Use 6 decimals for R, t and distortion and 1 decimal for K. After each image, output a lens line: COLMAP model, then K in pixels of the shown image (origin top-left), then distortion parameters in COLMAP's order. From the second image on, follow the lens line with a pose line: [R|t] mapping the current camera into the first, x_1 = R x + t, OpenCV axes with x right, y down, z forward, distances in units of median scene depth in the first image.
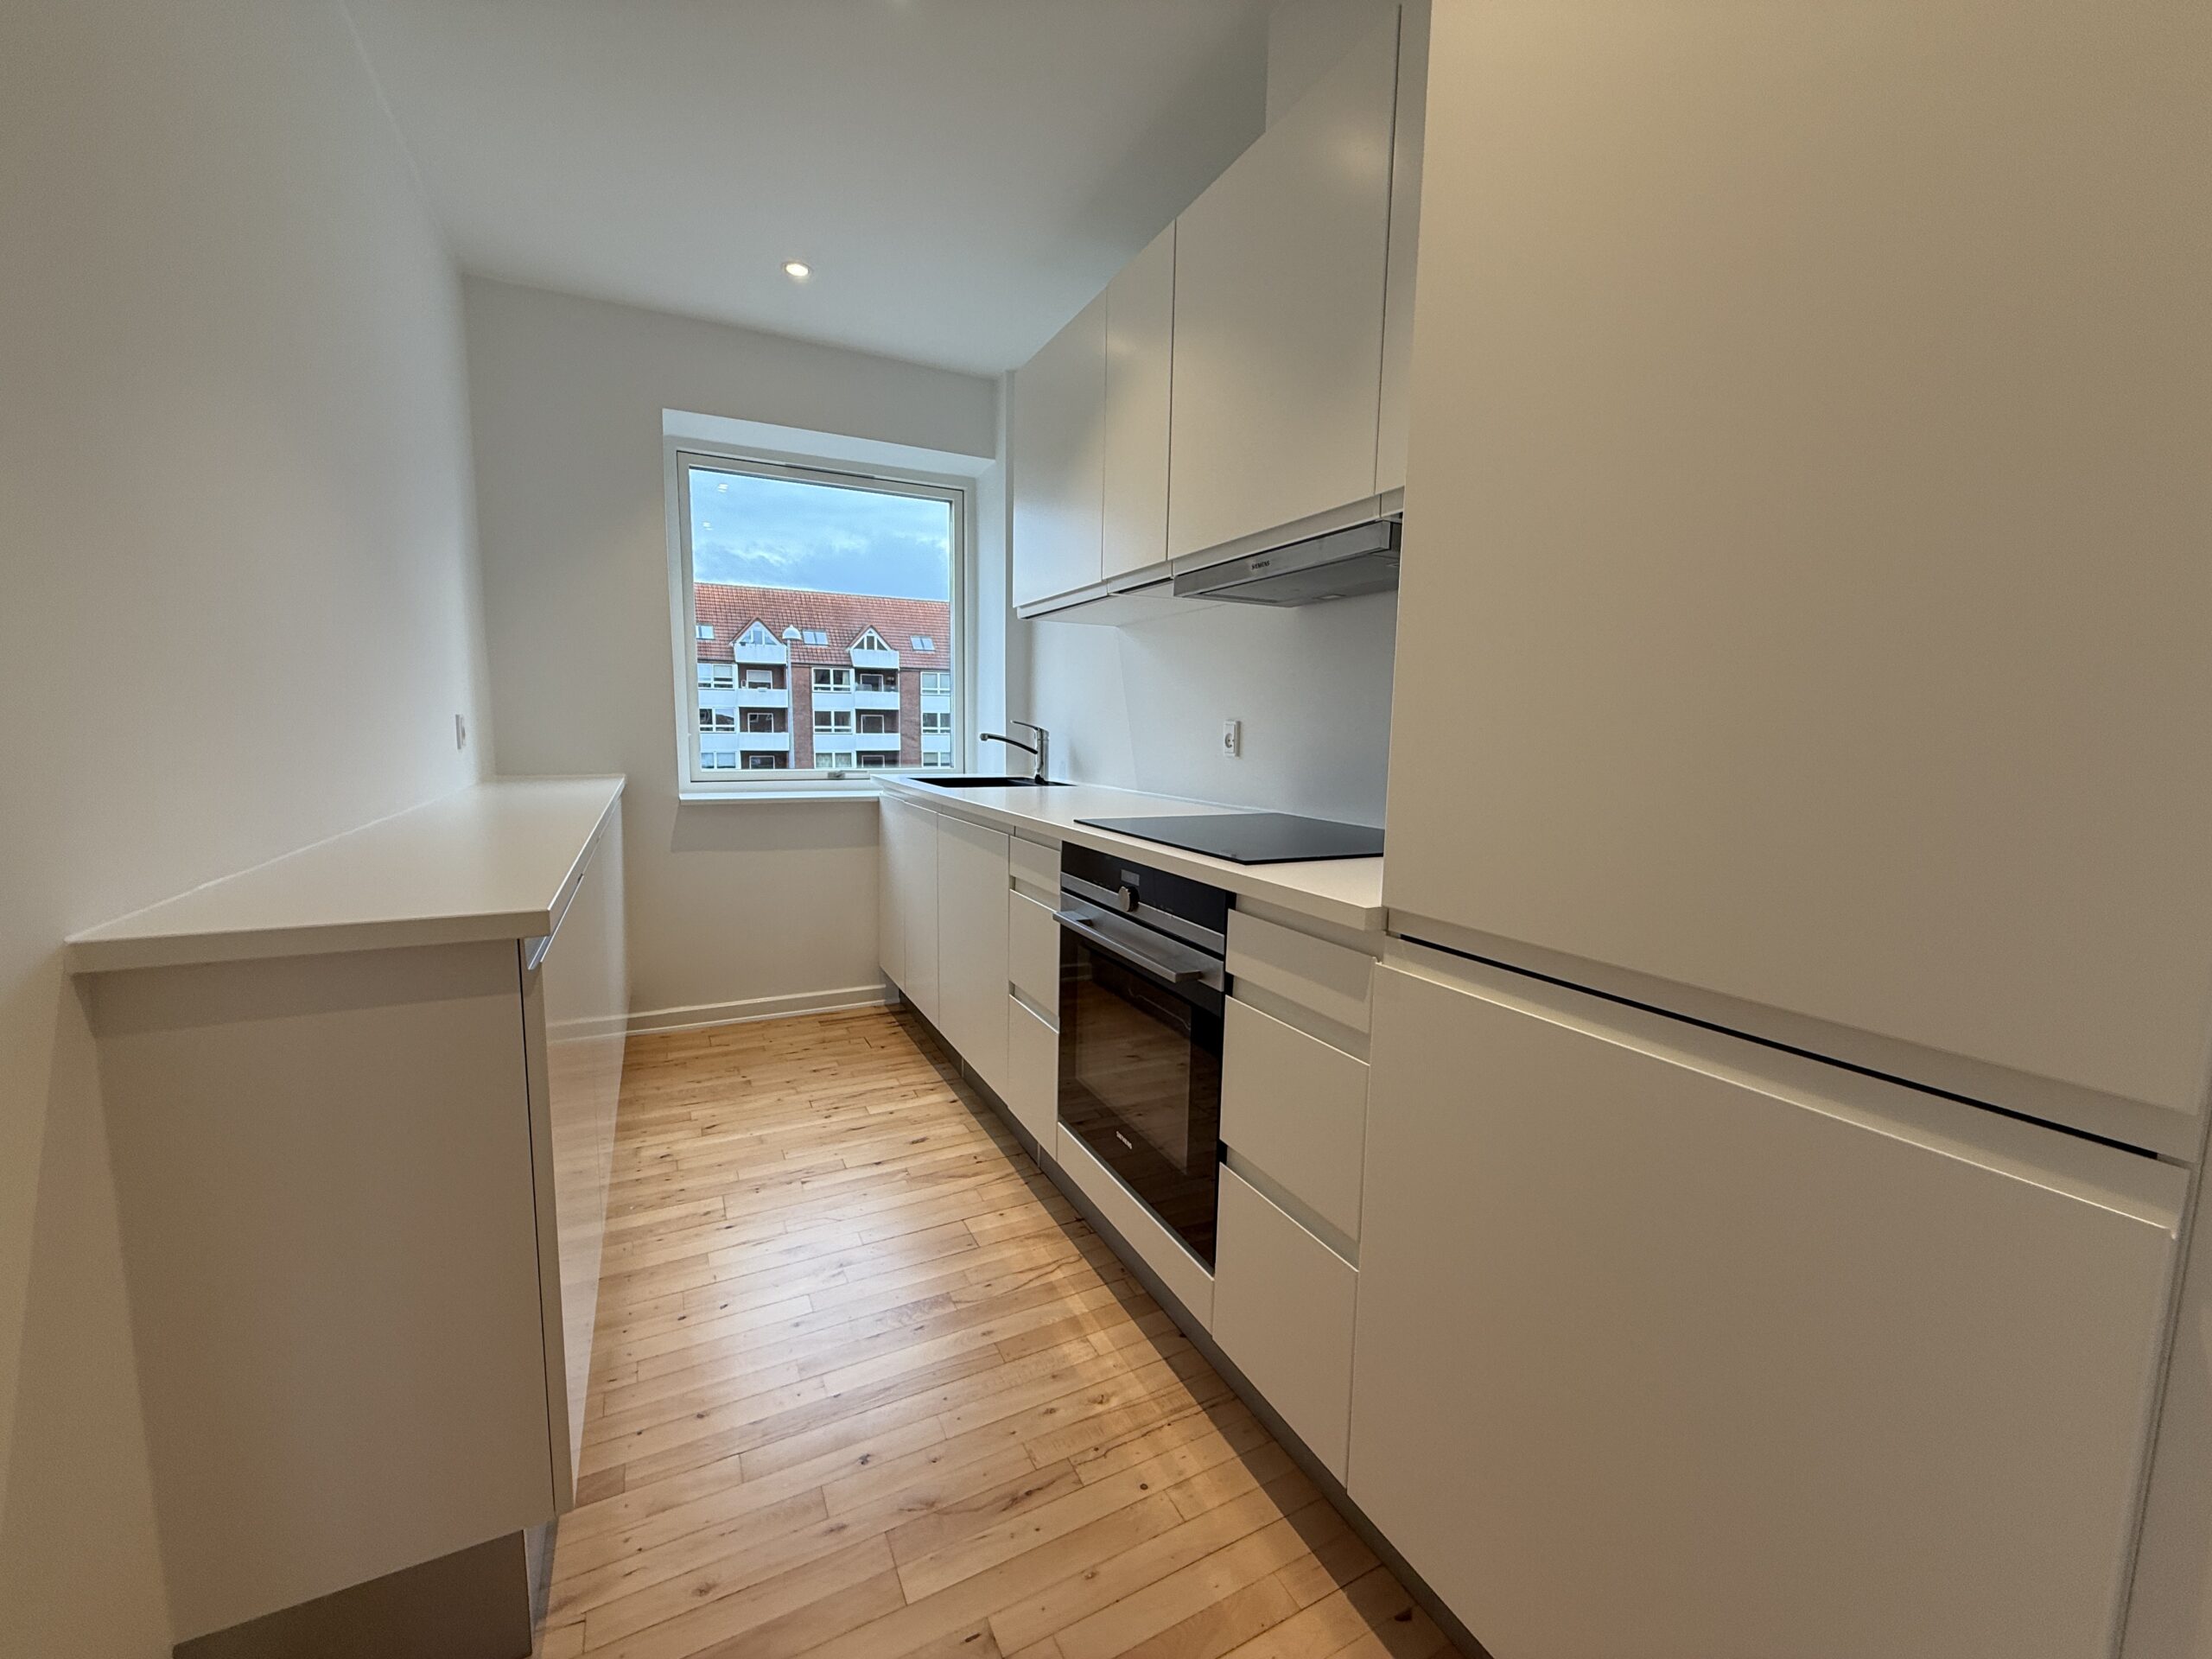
lens RADIAL K [[881.5, 0, 1103.6], [0, 881.5, 826.3], [0, 0, 1]] dist [-0.000491, -0.000105]
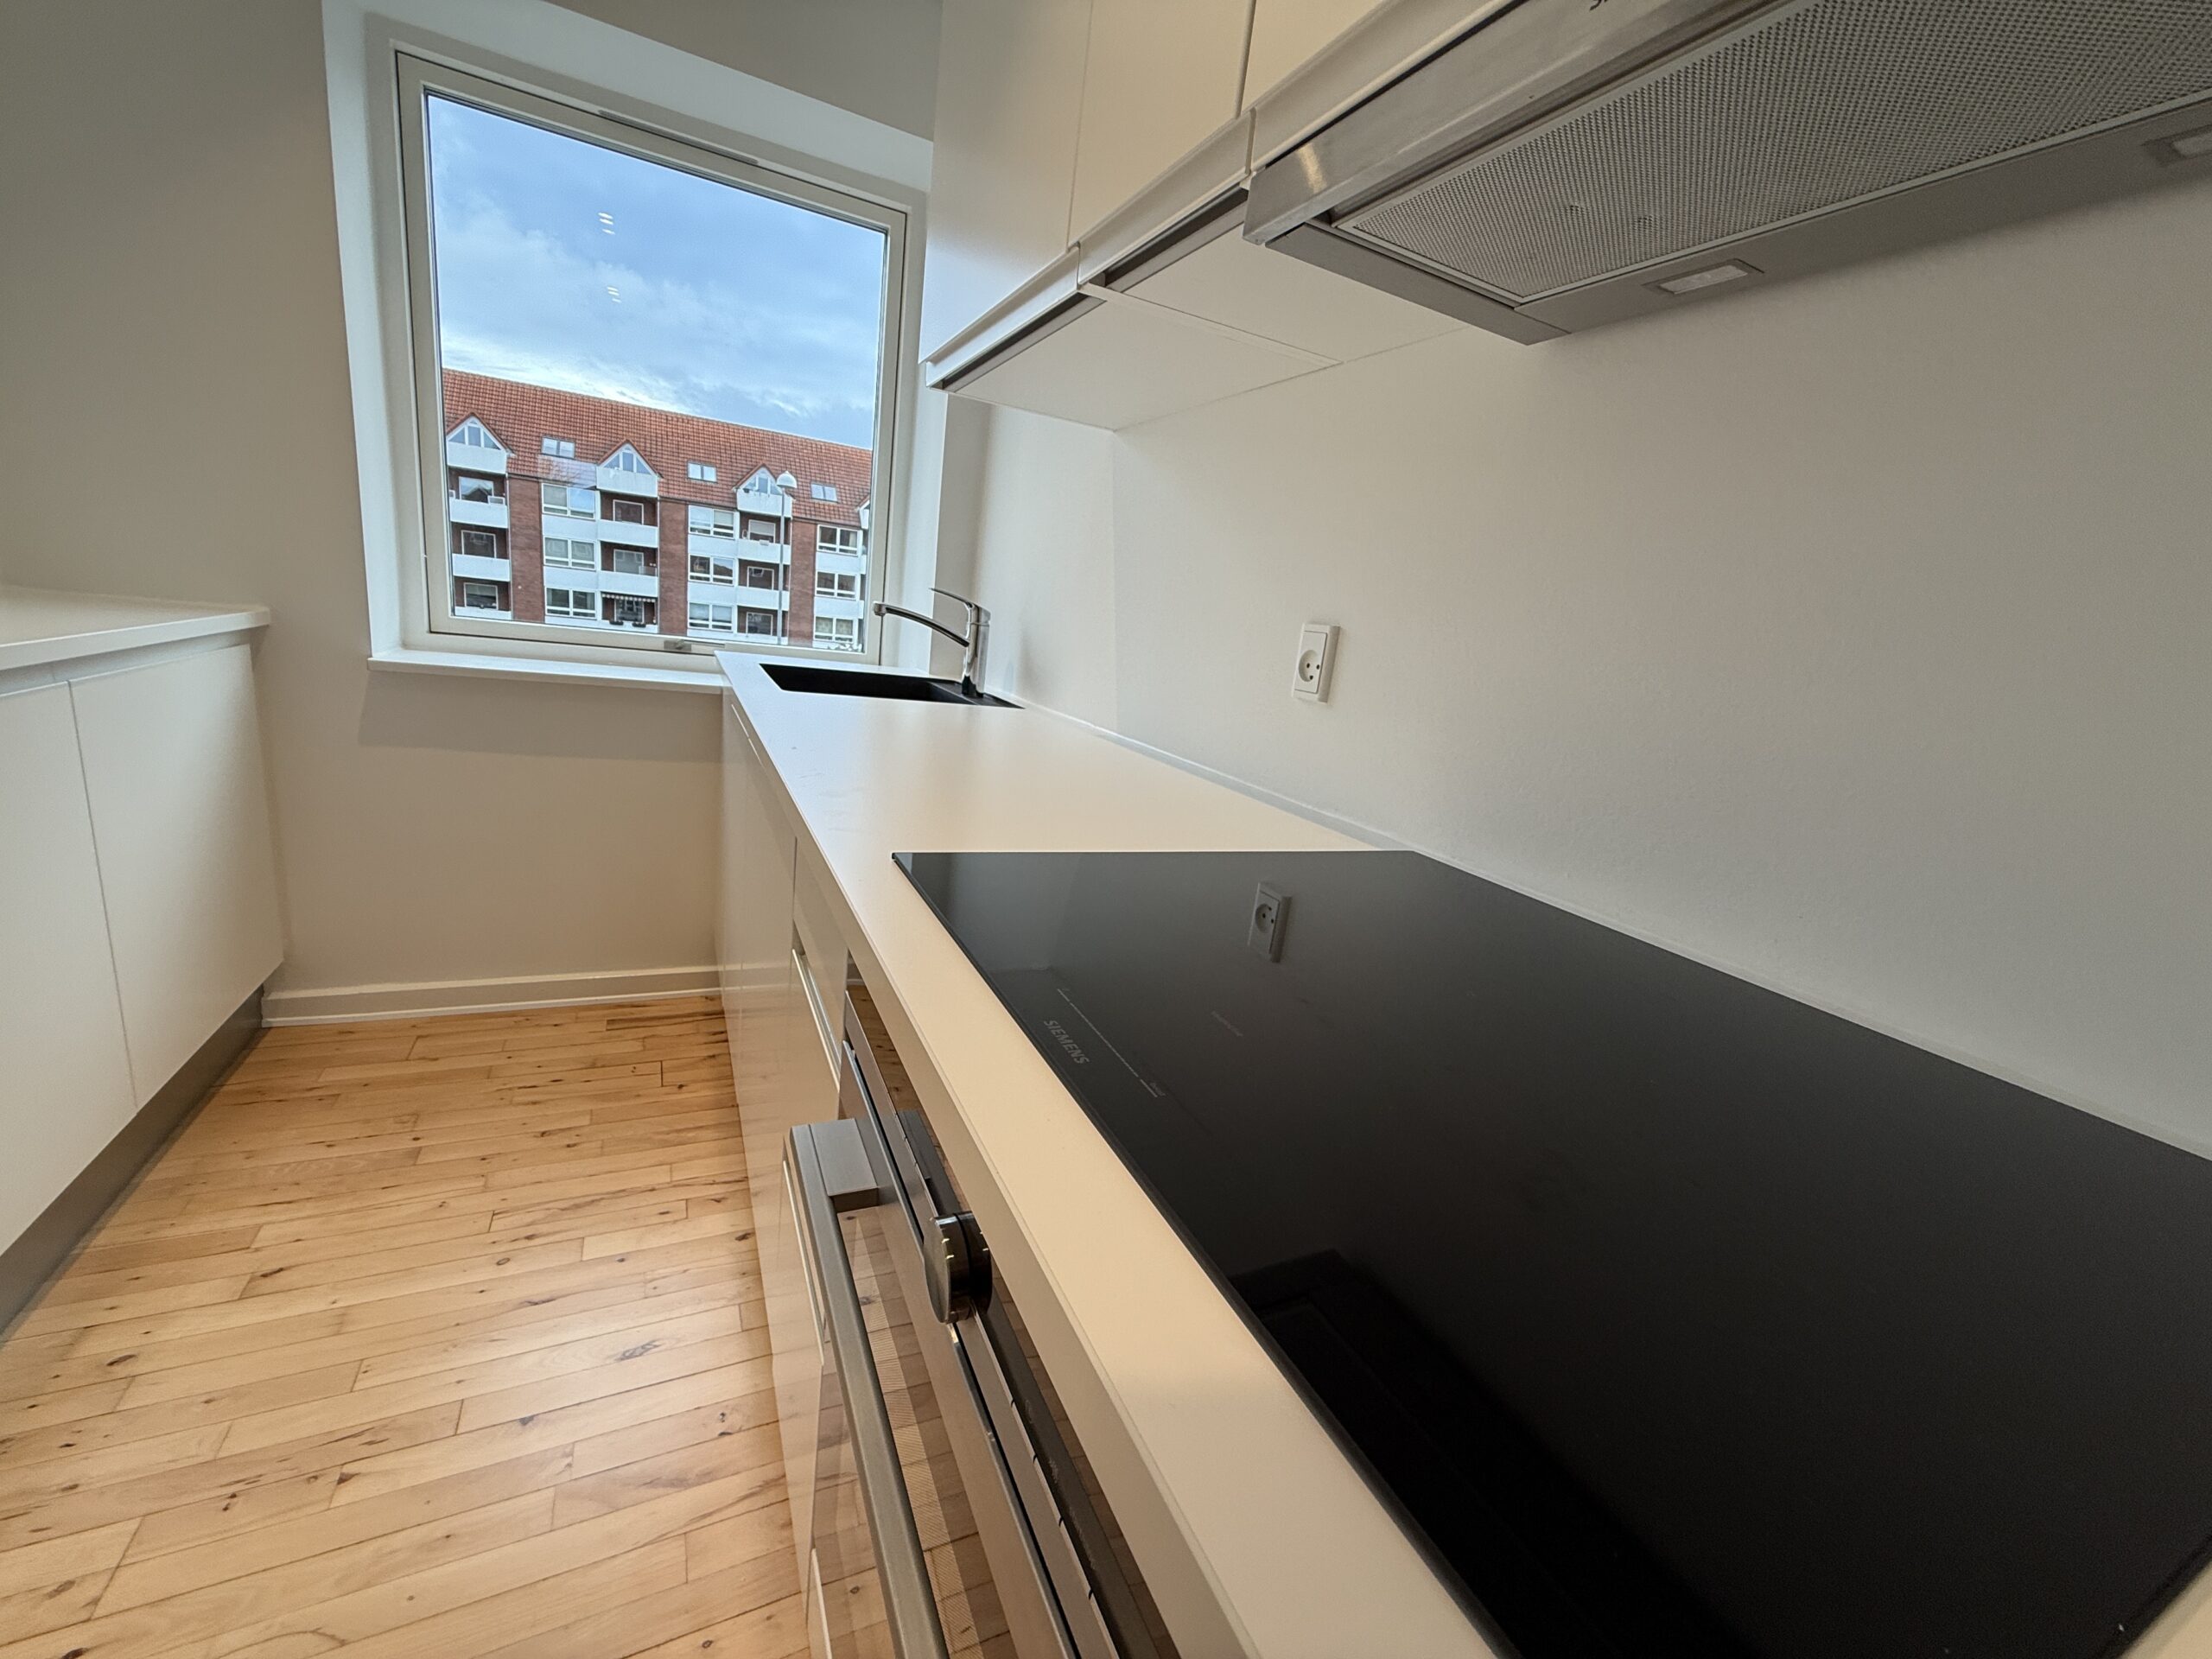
lens RADIAL K [[881.5, 0, 1103.6], [0, 881.5, 826.3], [0, 0, 1]] dist [-0.000491, -0.000105]
pose [[0.994395, 0.105464, 0.007434, 0.027128], [-0.105610, 0.987561, 0.116488, -0.039418], [0.004943, -0.116620, 0.993164, 0.368469]]
